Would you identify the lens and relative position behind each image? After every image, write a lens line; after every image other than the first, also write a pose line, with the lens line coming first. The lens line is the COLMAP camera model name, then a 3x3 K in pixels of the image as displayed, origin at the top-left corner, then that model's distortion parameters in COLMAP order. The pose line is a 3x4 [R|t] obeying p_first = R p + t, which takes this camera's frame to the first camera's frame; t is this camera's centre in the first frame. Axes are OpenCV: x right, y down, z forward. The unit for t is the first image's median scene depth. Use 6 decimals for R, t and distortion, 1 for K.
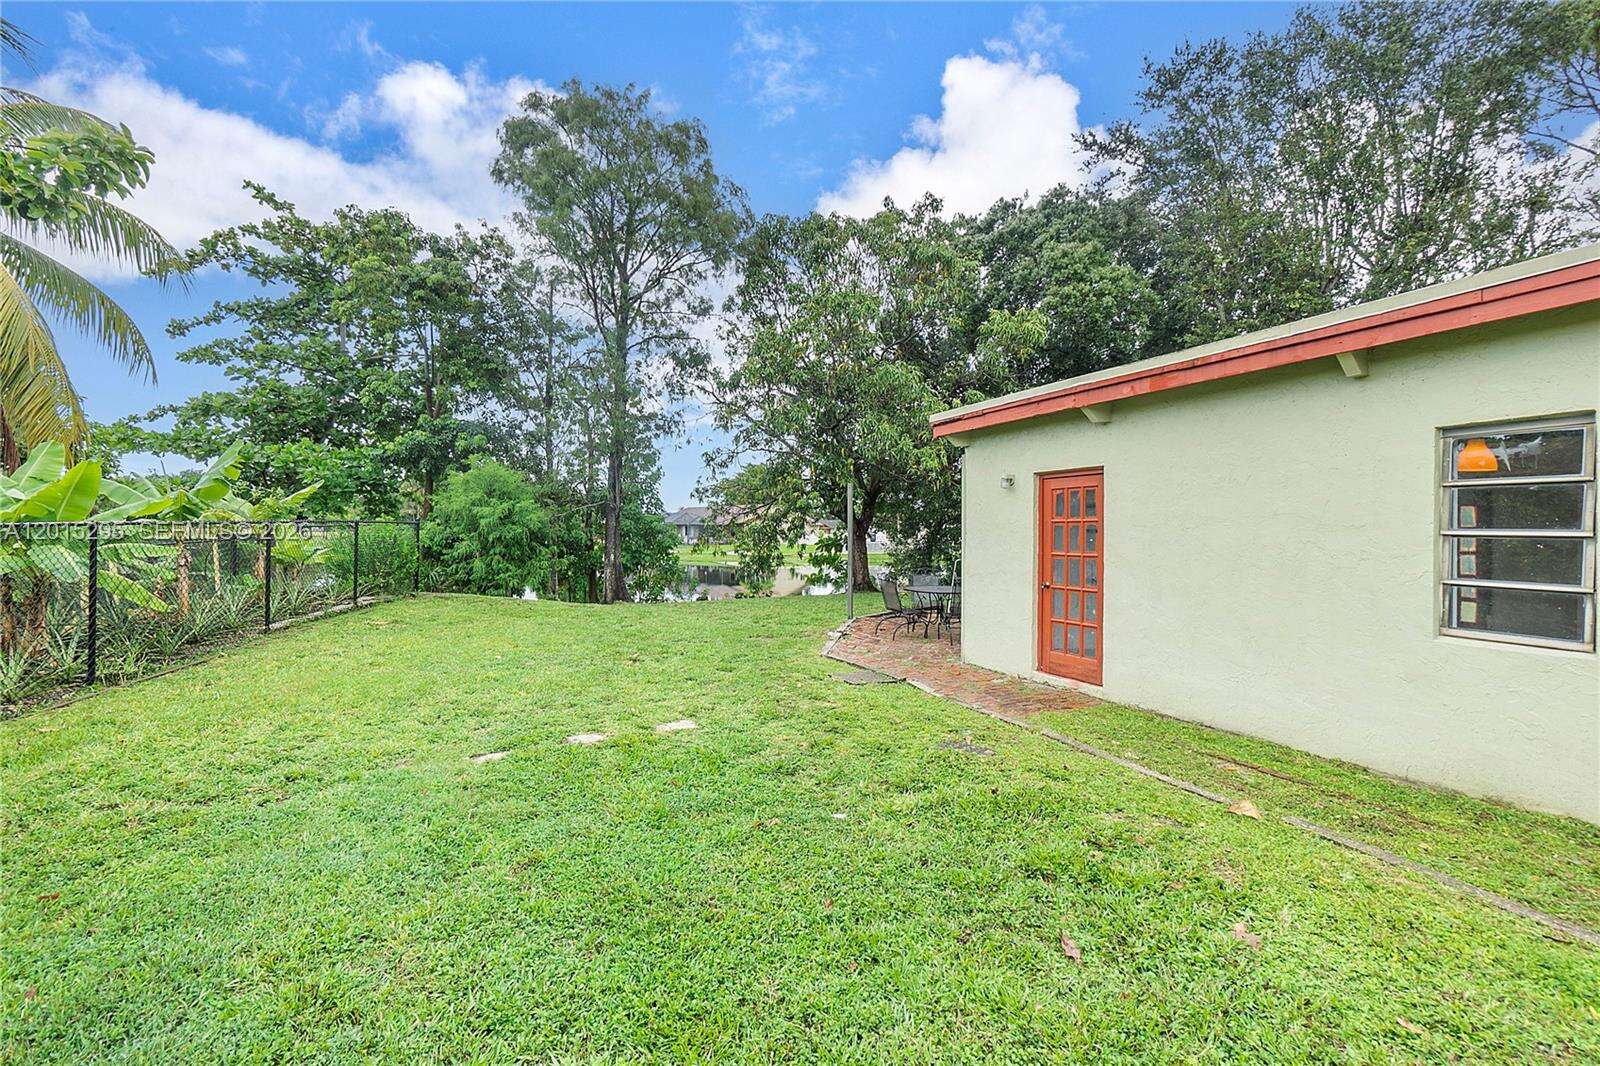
lens RADIAL K [[698.6, 0, 795.2], [0, 698.6, 537.2], [0, 0, 1]] dist [-0.010545, 0.003215]
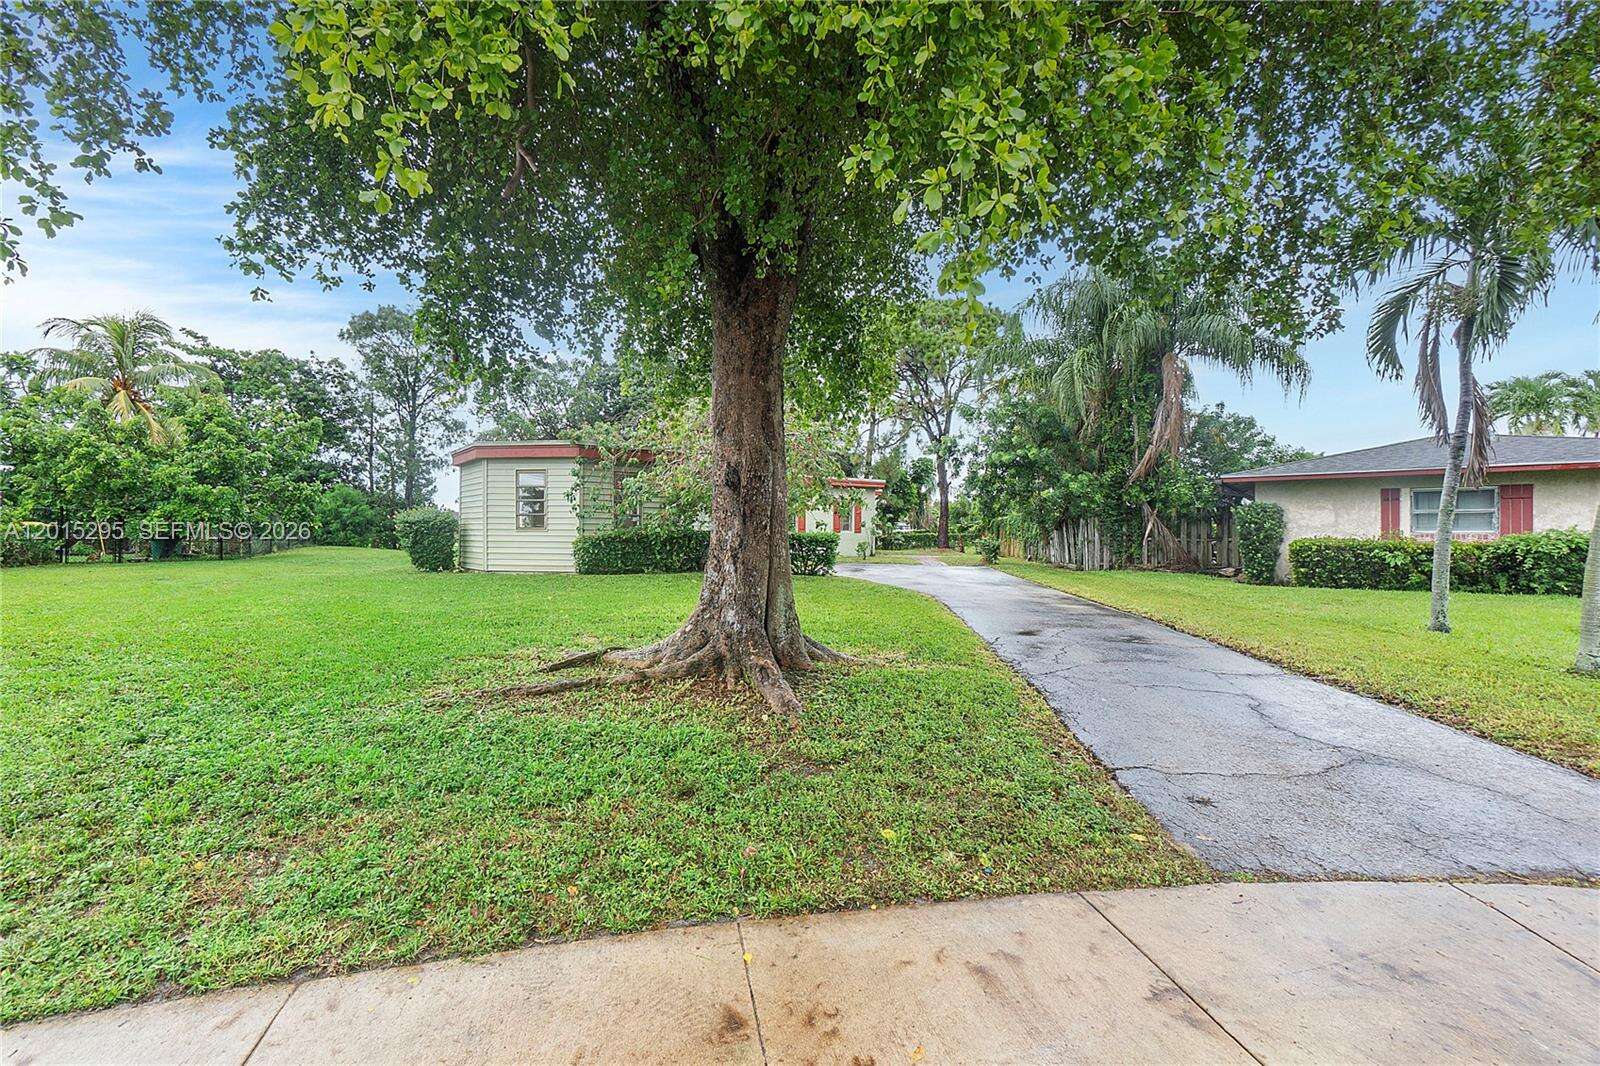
lens RADIAL K [[698.6, 0, 805.9], [0, 698.6, 524.1], [0, 0, 1]] dist [-0.010545, 0.003215]
pose [[0.963353, -0.006845, 0.268149, 0.298439], [0.010467, 0.999872, -0.012078, 0.039131], [-0.268032, 0.014442, 0.963302, -1.210089]]
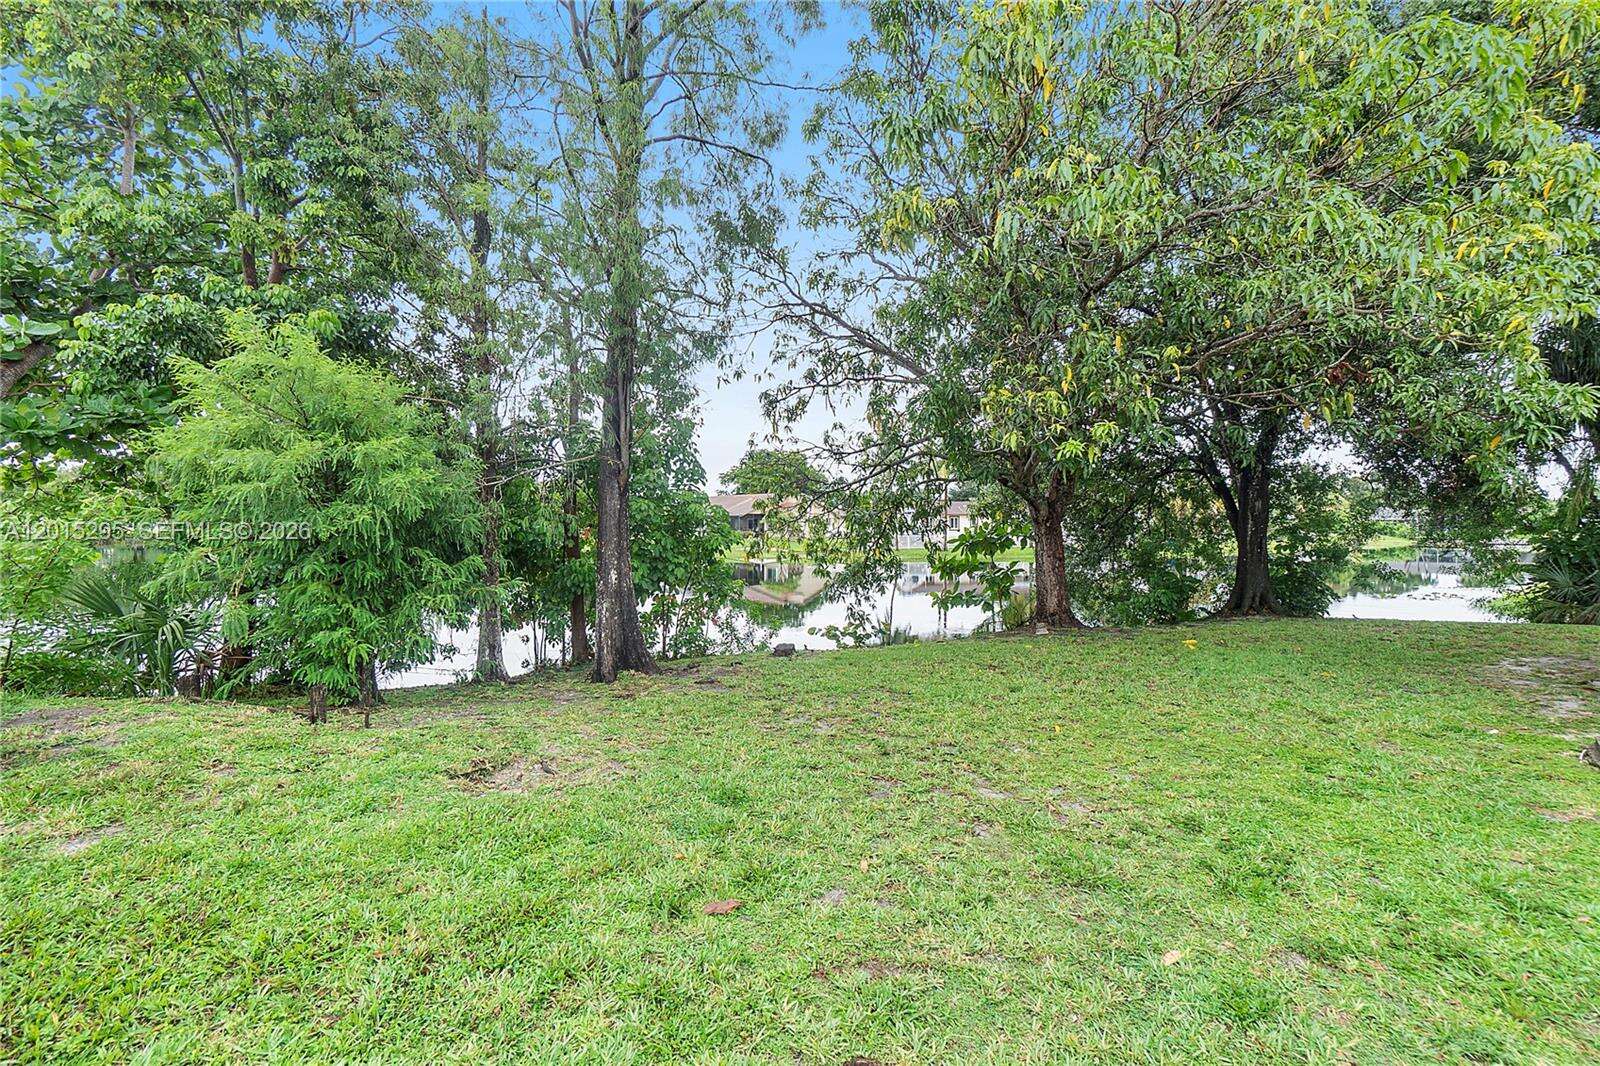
lens RADIAL K [[698.6, 0, 791.8], [0, 698.6, 526.7], [0, 0, 1]] dist [-0.010545, 0.003215]
pose [[0.999984, -0.004088, 0.003824, -0.137043], [0.004111, 0.999974, -0.005842, -0.000761], [-0.003800, 0.005858, 0.999976, 0.502959]]
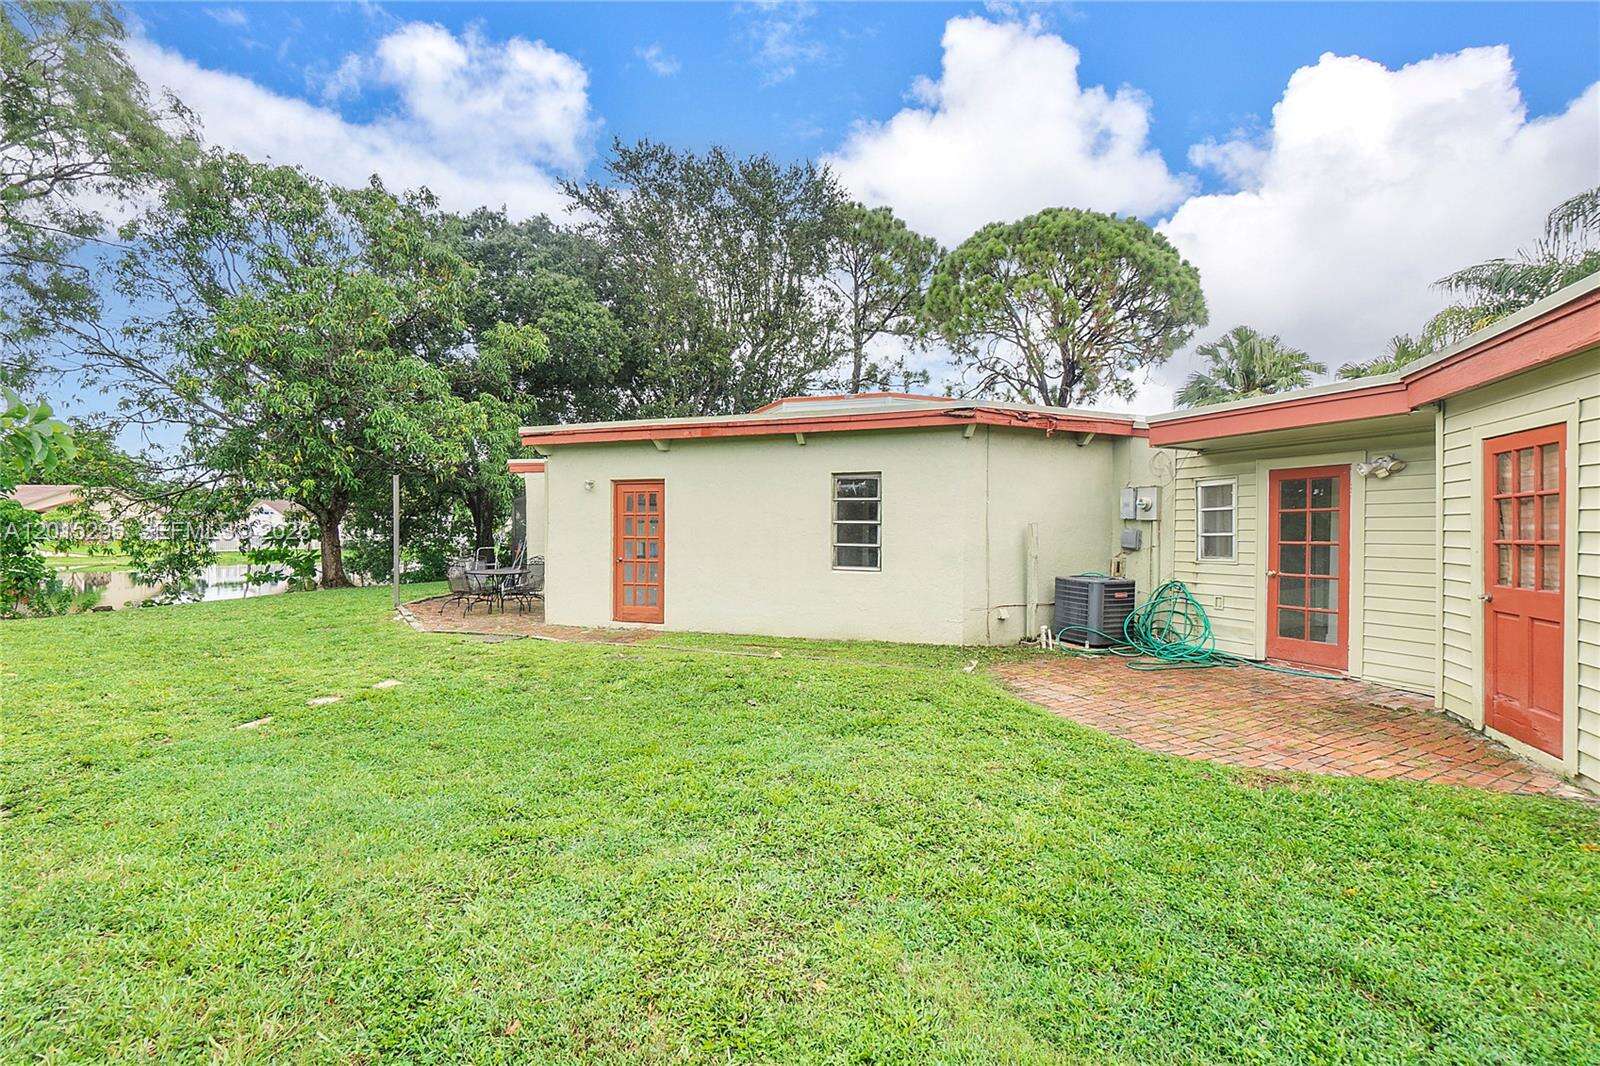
lens RADIAL K [[698.6, 0, 816.5], [0, 698.6, 530.6], [0, 0, 1]] dist [-0.010545, 0.003215]
pose [[0.683981, -0.003895, 0.729490, -0.159980], [0.004190, 0.999990, 0.001411, 0.003934], [-0.729488, 0.002091, 0.683990, -0.103334]]
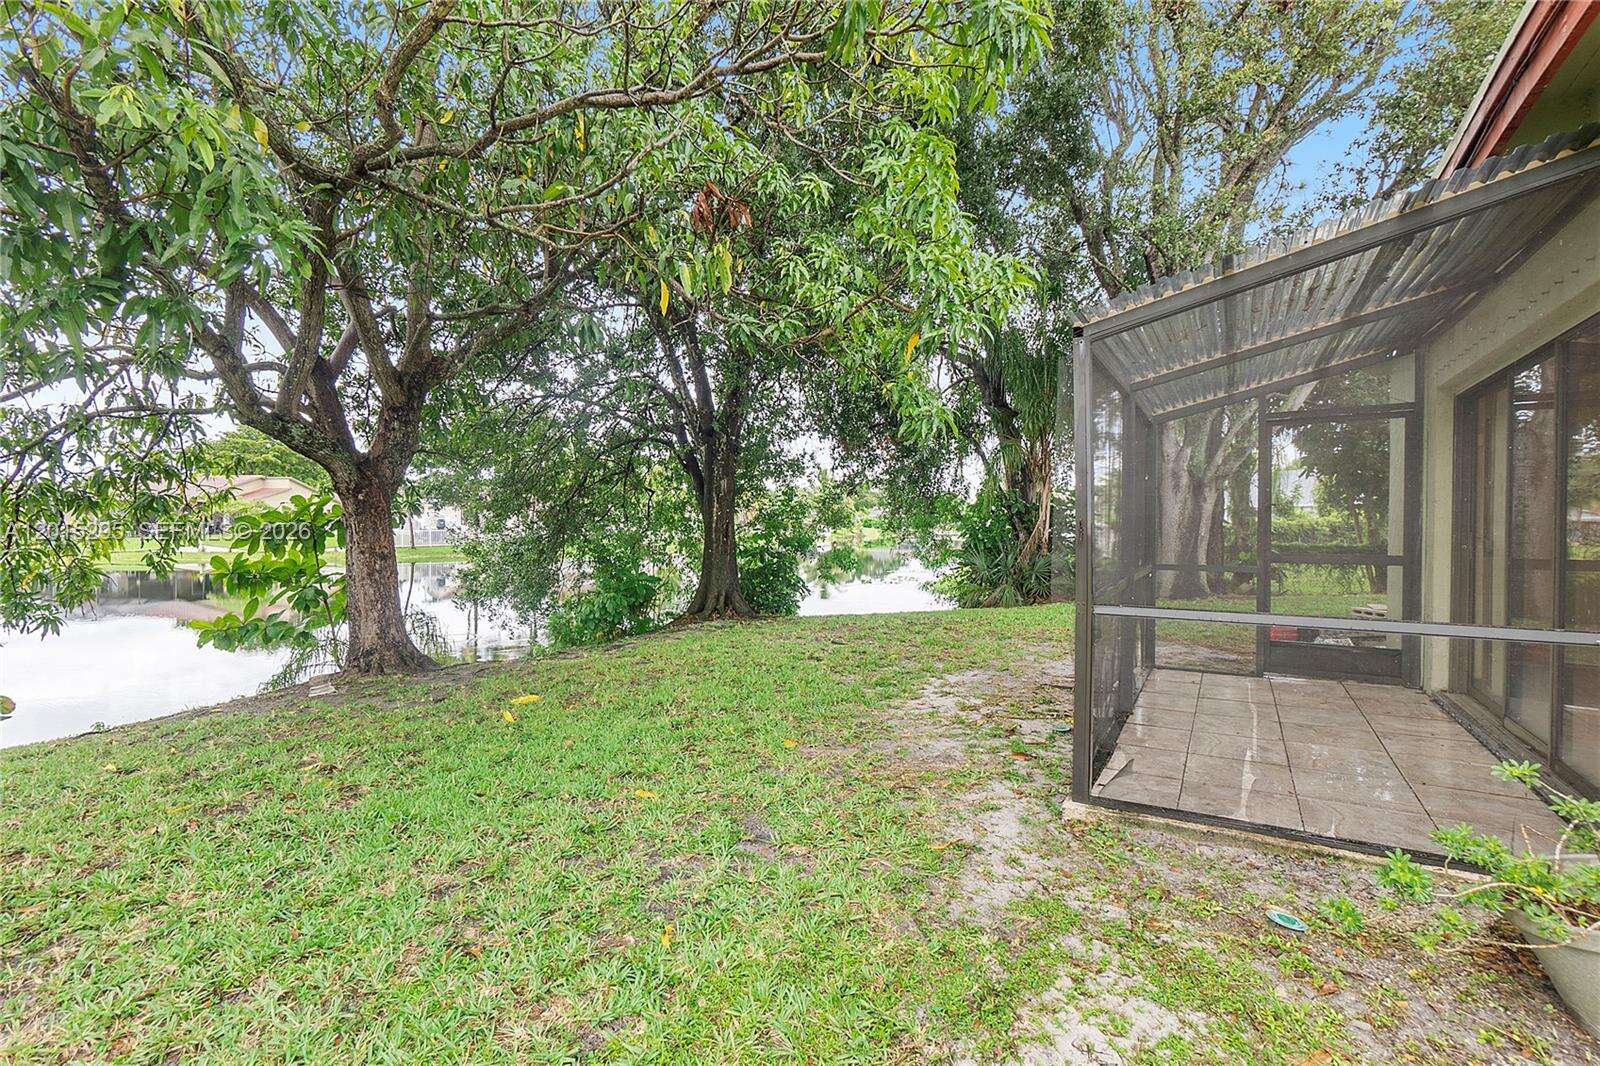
lens RADIAL K [[698.6, 0, 798.0], [0, 698.6, 527.8], [0, 0, 1]] dist [-0.010545, 0.003215]
pose [[0.829634, -0.007826, 0.558253, 0.087326], [0.006687, 0.999969, 0.004080, 0.010589], [-0.558267, 0.000348, 0.829661, 0.708987]]
